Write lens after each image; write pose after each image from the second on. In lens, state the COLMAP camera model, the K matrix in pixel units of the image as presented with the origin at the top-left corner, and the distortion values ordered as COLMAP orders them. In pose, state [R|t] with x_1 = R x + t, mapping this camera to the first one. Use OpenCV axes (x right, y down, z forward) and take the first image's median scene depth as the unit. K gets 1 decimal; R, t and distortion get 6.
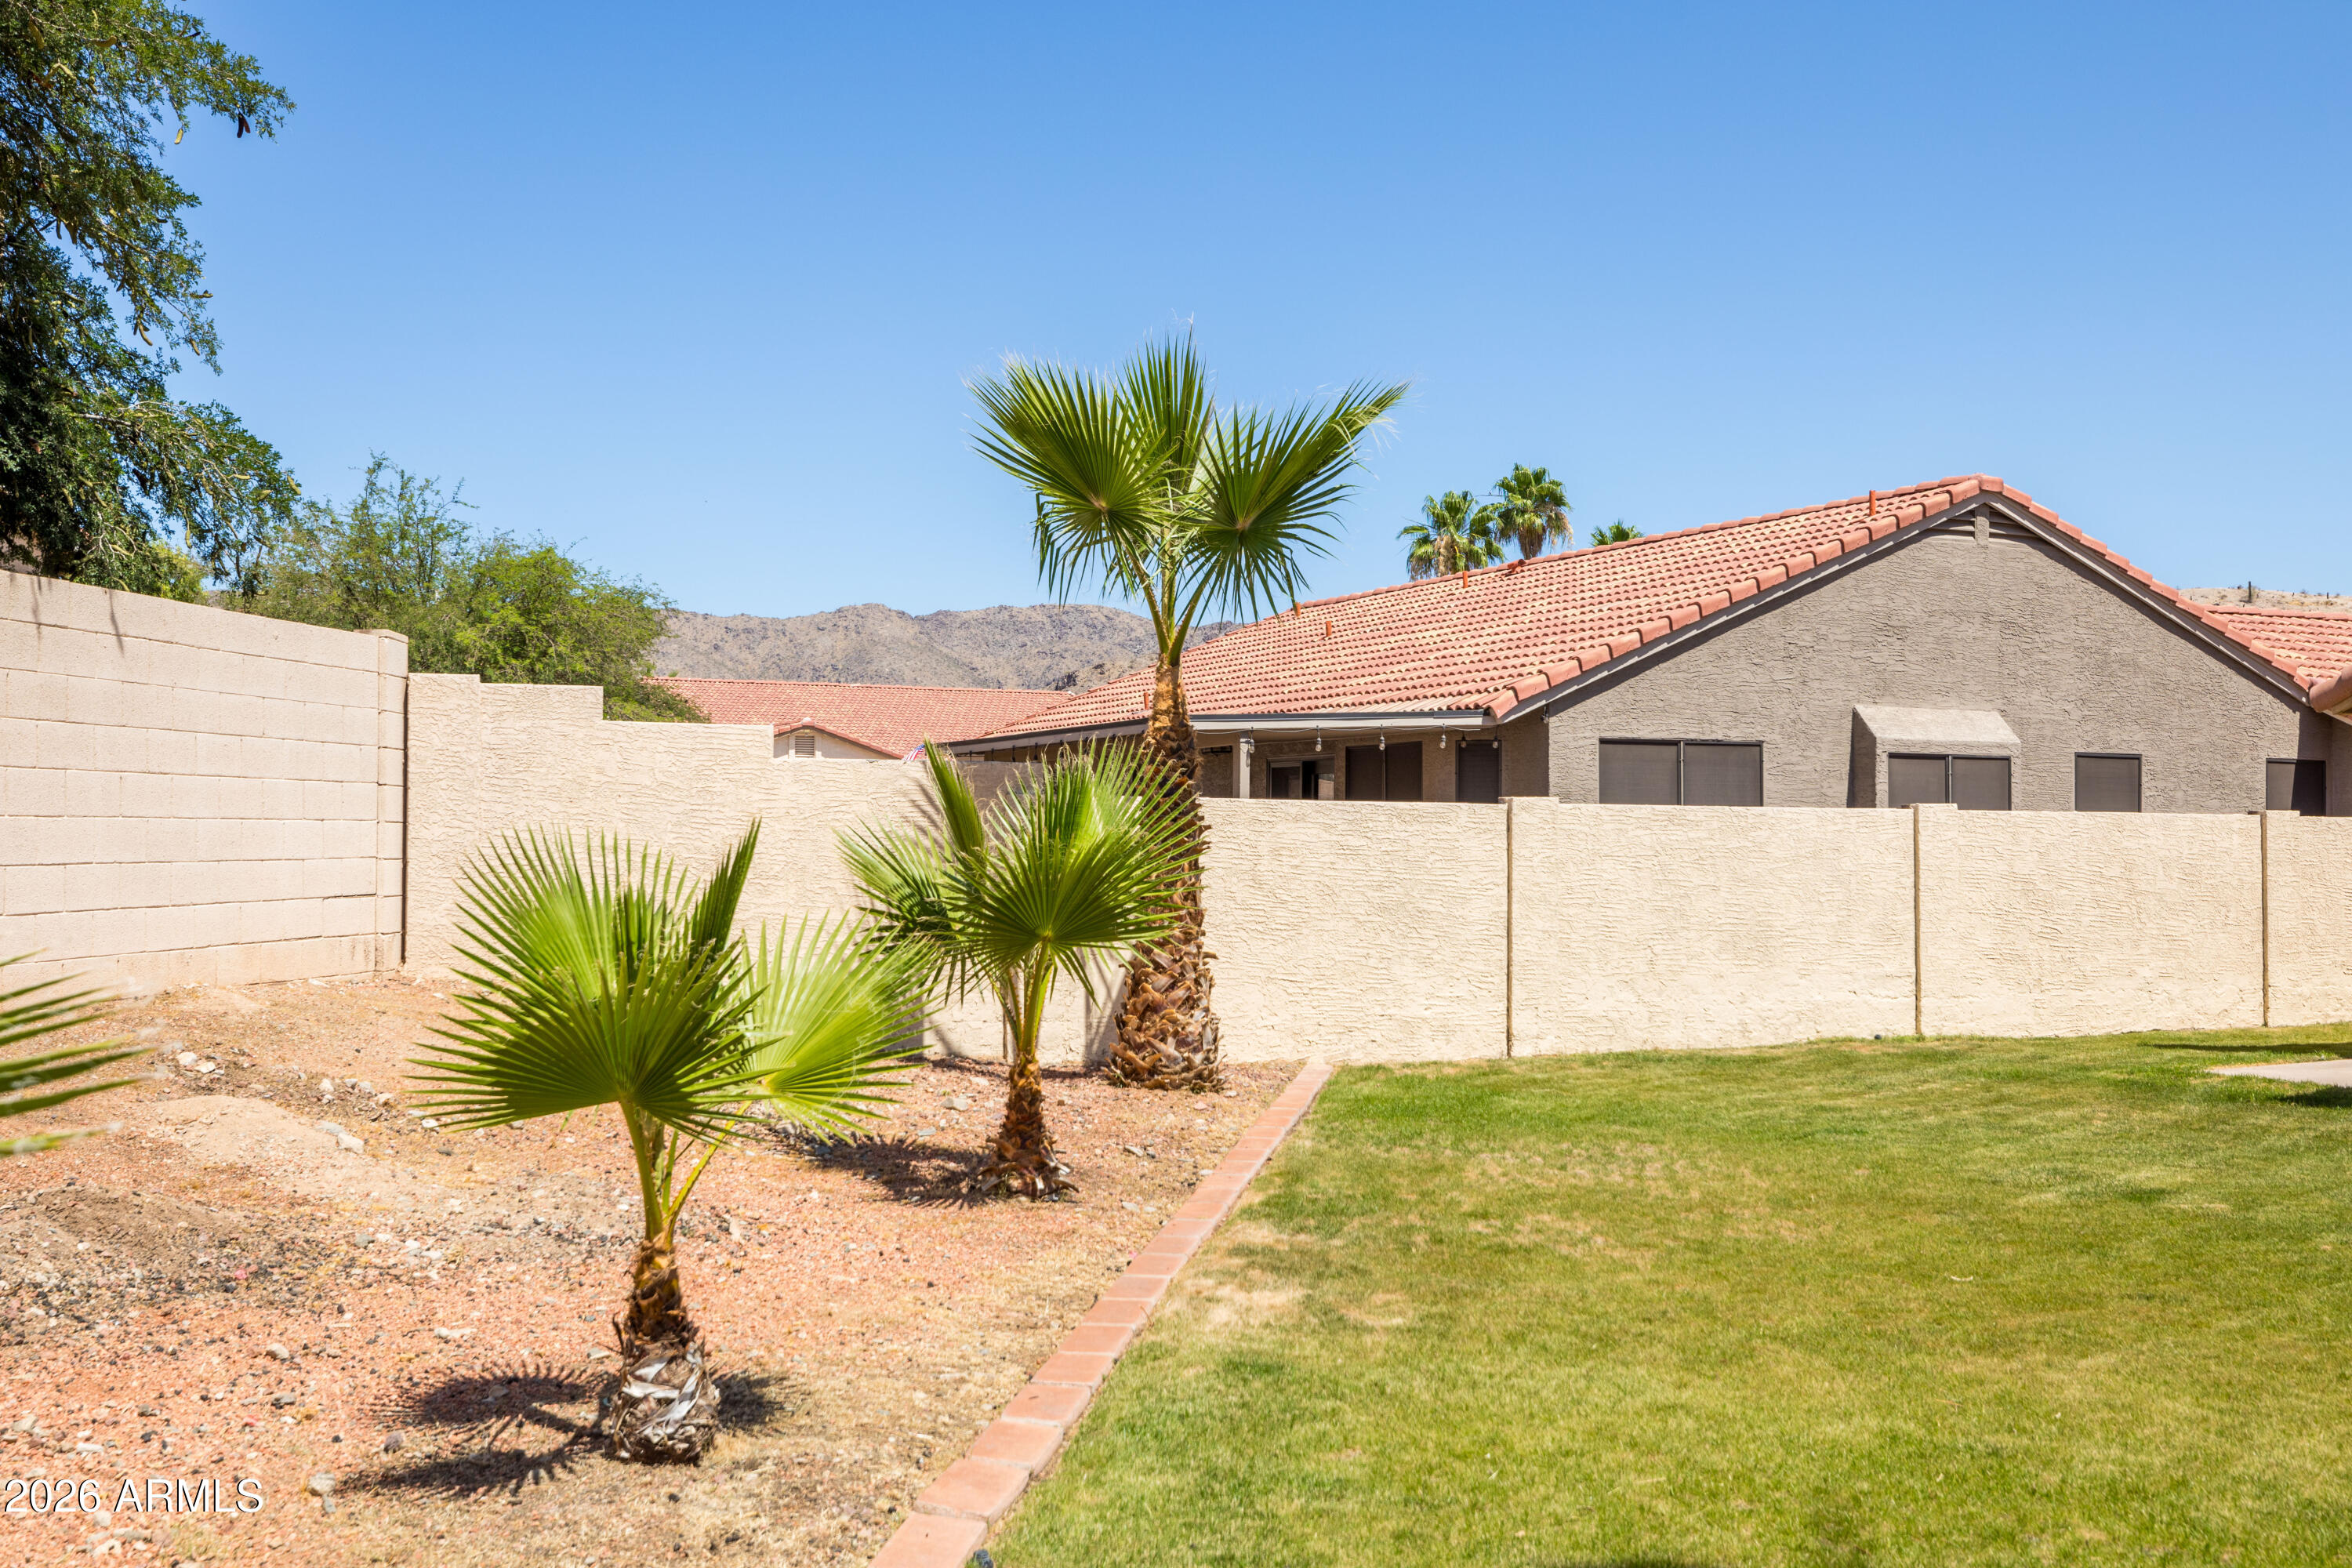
lens RADIAL K [[2232.1, 0, 1174.3], [0, 2232.1, 774.2], [0, 0, 1]] dist [-0.003435, 0.000000]
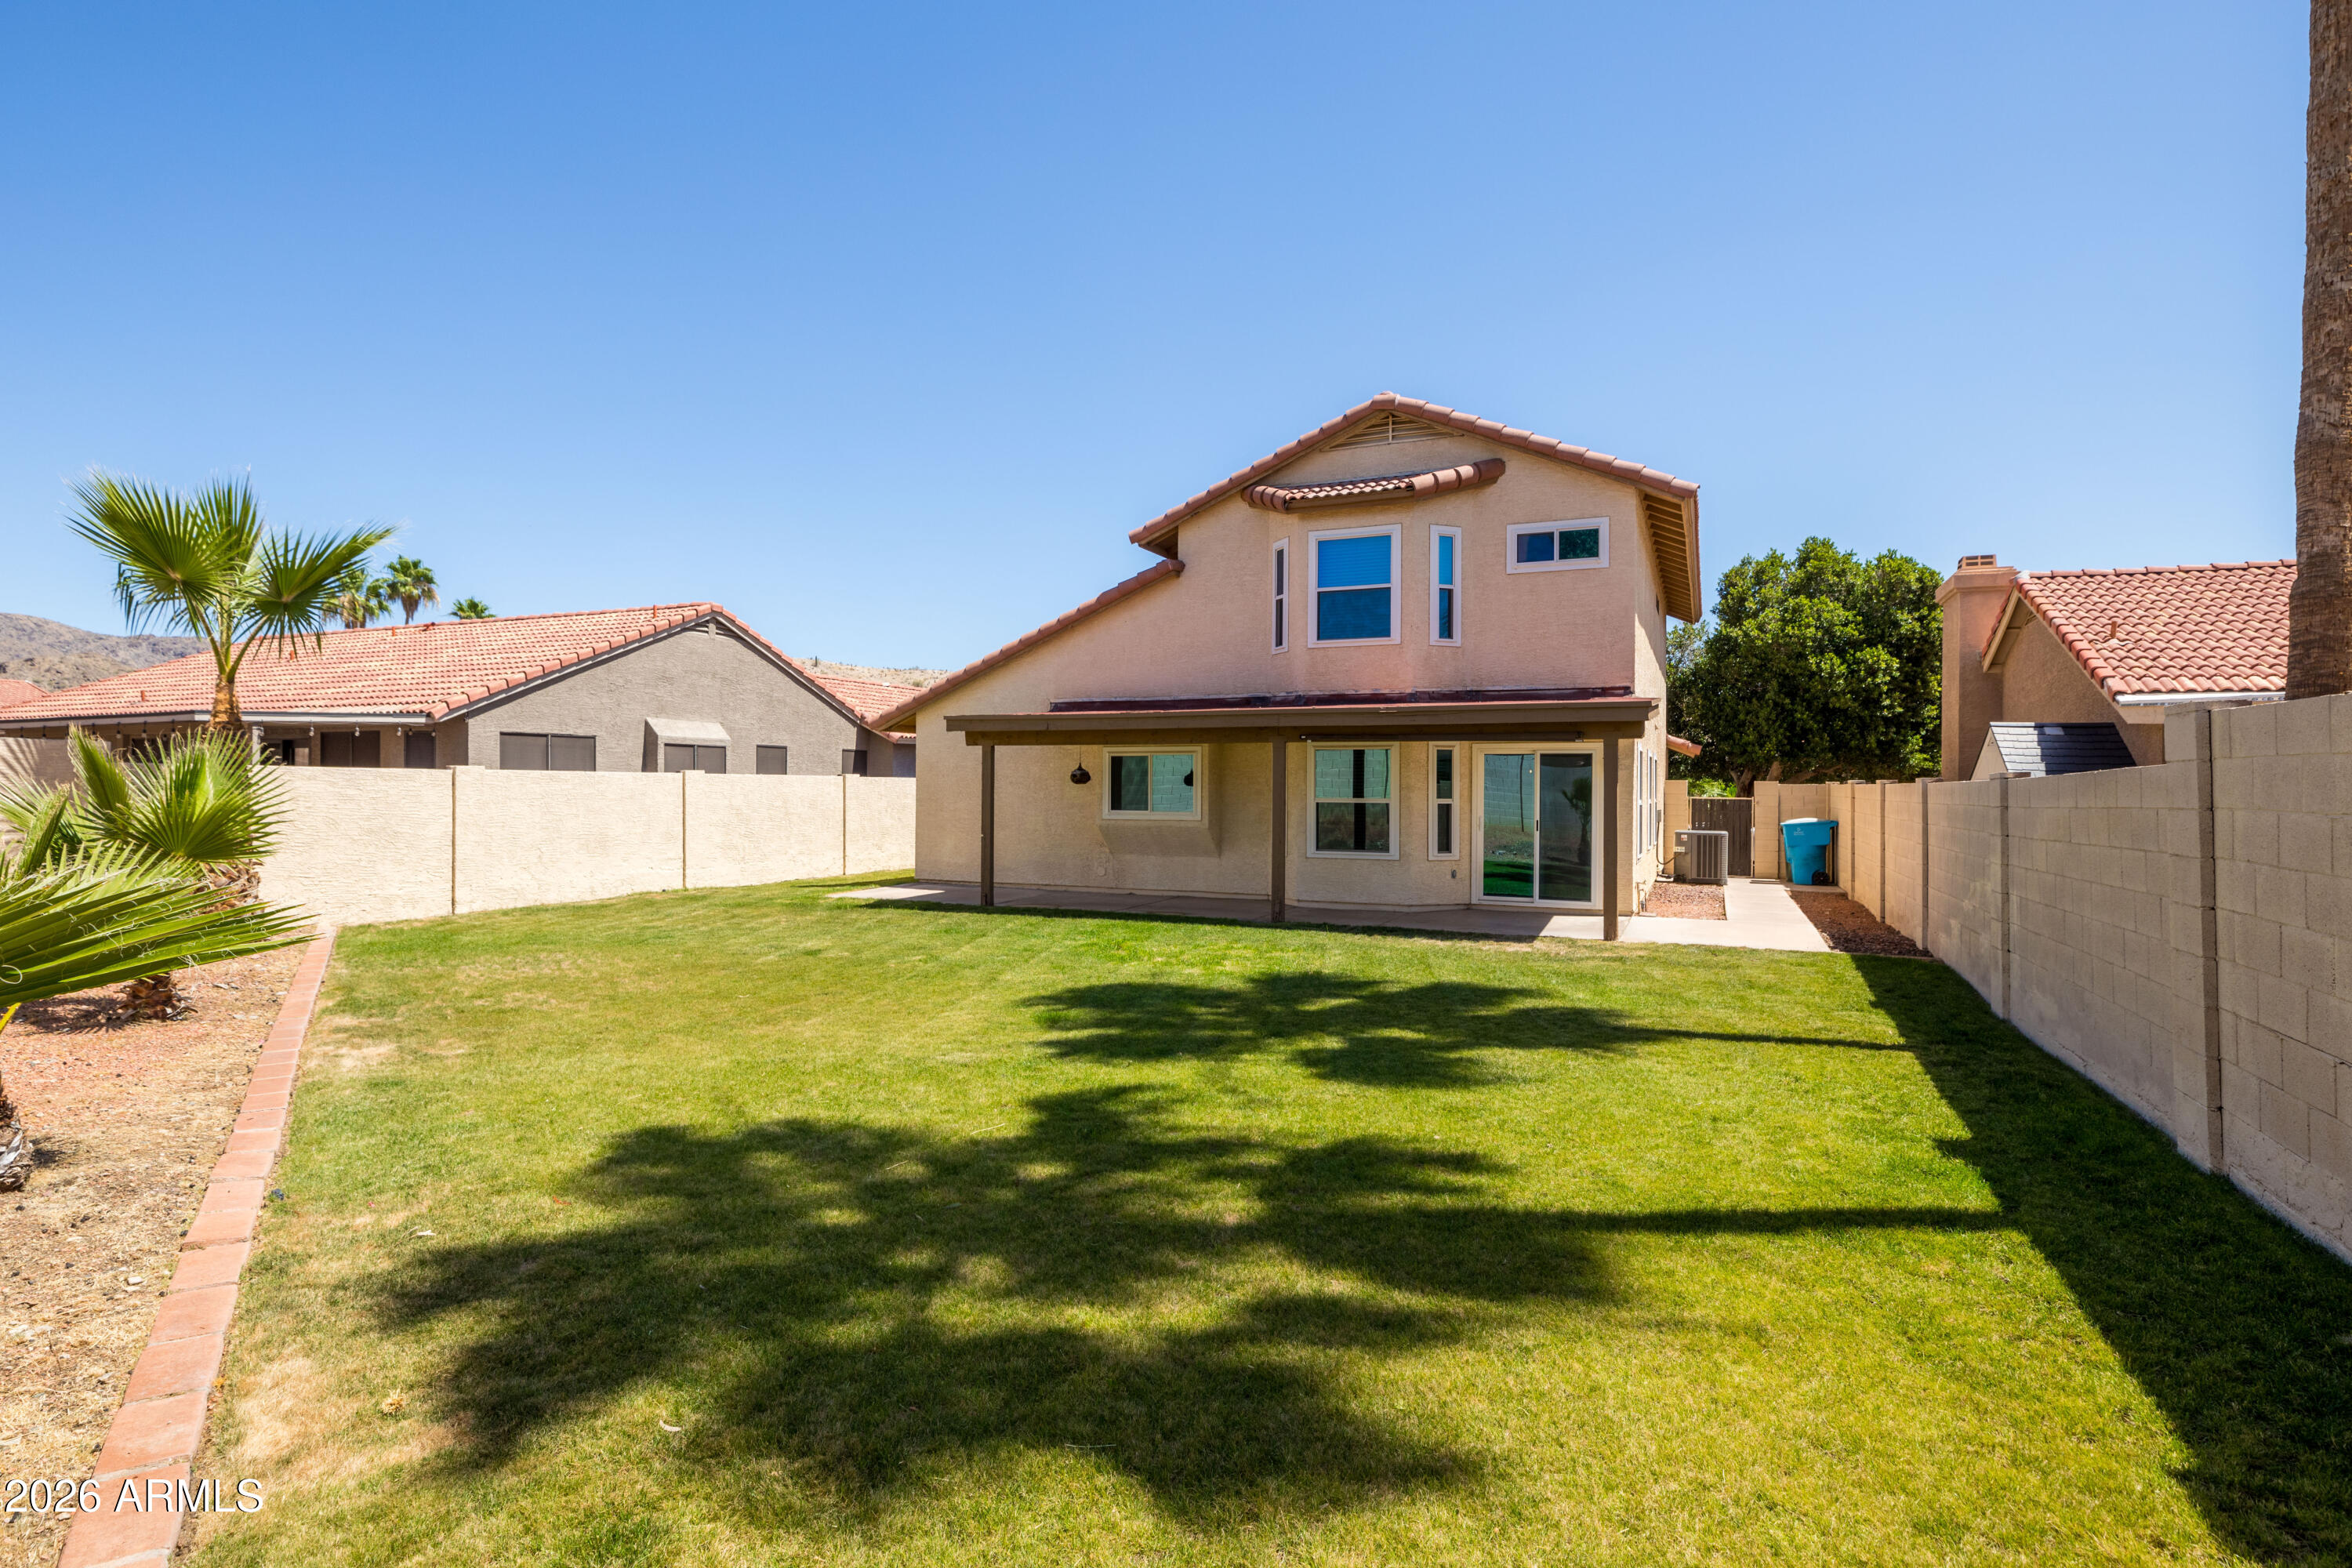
lens RADIAL K [[1289.3, 0, 1179.2], [0, 1289.3, 783.4], [0, 0, 1]] dist [-0.003602, -0.001108]
pose [[0.729233, -0.002587, 0.684260, -0.126748], [-0.019040, 0.999529, 0.024071, -0.011119], [-0.684000, -0.030581, 0.728841, -0.123979]]
